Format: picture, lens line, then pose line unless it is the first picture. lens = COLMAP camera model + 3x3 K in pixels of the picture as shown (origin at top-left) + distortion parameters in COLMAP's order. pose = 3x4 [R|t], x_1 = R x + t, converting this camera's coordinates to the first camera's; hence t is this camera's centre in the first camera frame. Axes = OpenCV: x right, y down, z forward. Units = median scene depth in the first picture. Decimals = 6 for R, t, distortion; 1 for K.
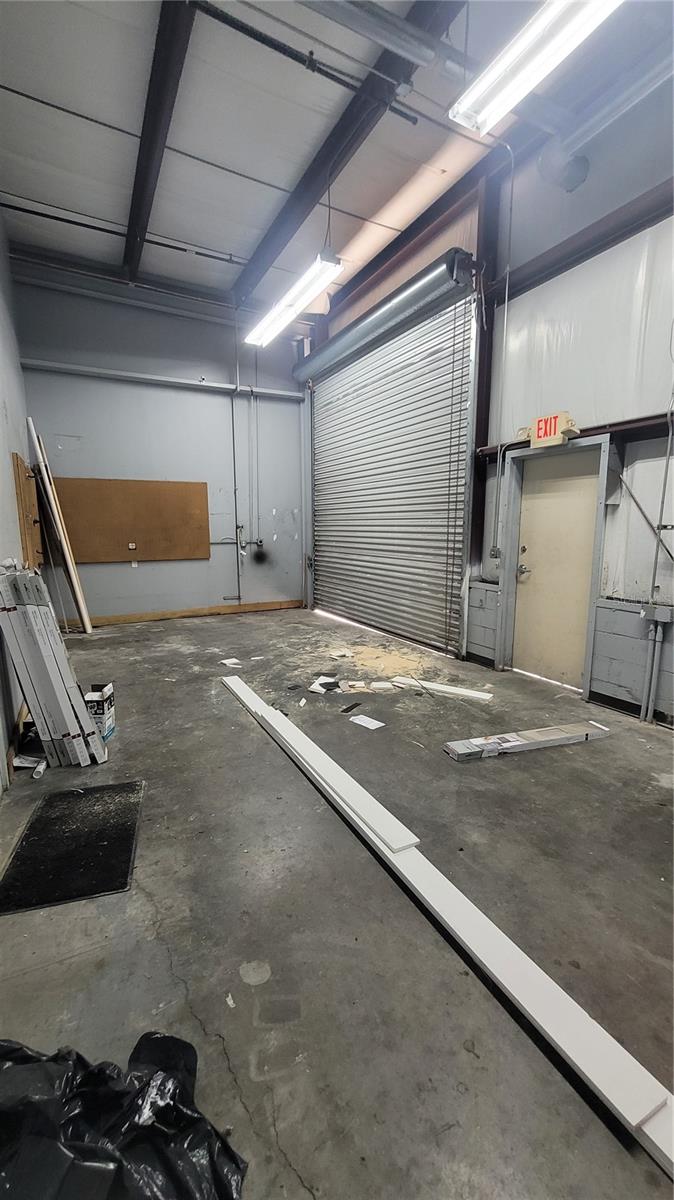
lens RADIAL K [[488.5, 0, 331.5], [0, 488.5, 605.0], [0, 0, 1]] dist [0.000224, -0.000207]
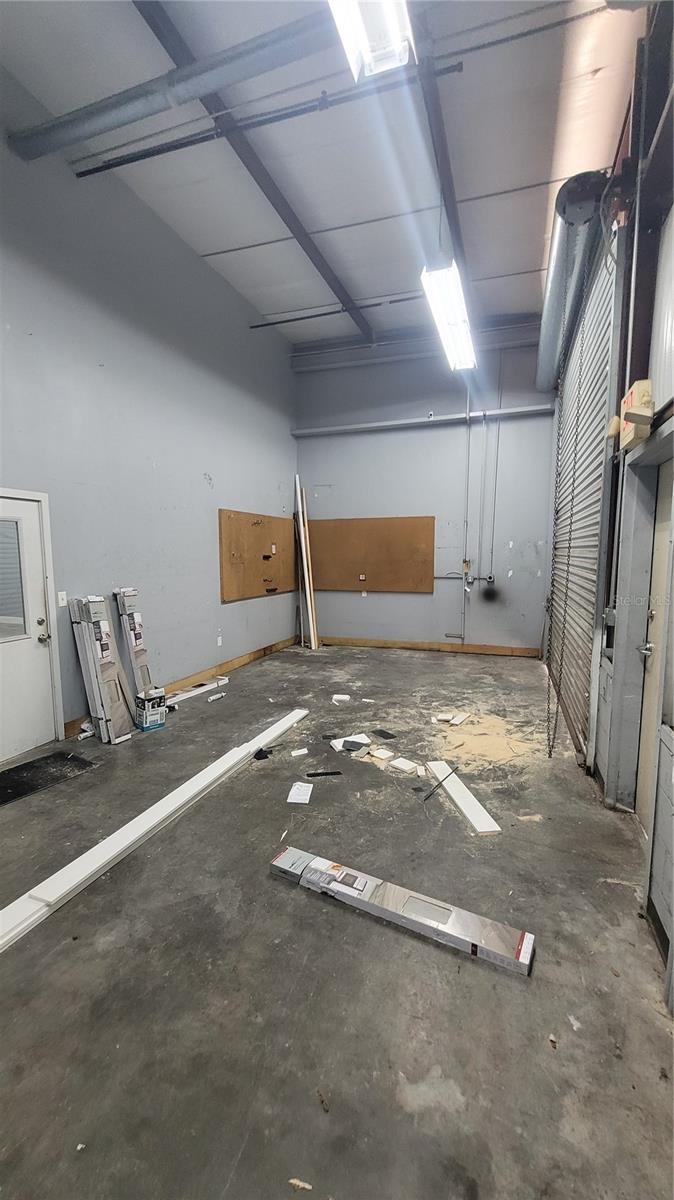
lens RADIAL K [[488.5, 0, 331.5], [0, 488.5, 605.0], [0, 0, 1]] dist [0.000224, -0.000207]
pose [[0.673496, 0.081281, -0.734708, 0.496861], [-0.117899, 0.993024, 0.001781, -0.072195], [0.729728, 0.085422, 0.678381, 0.278977]]
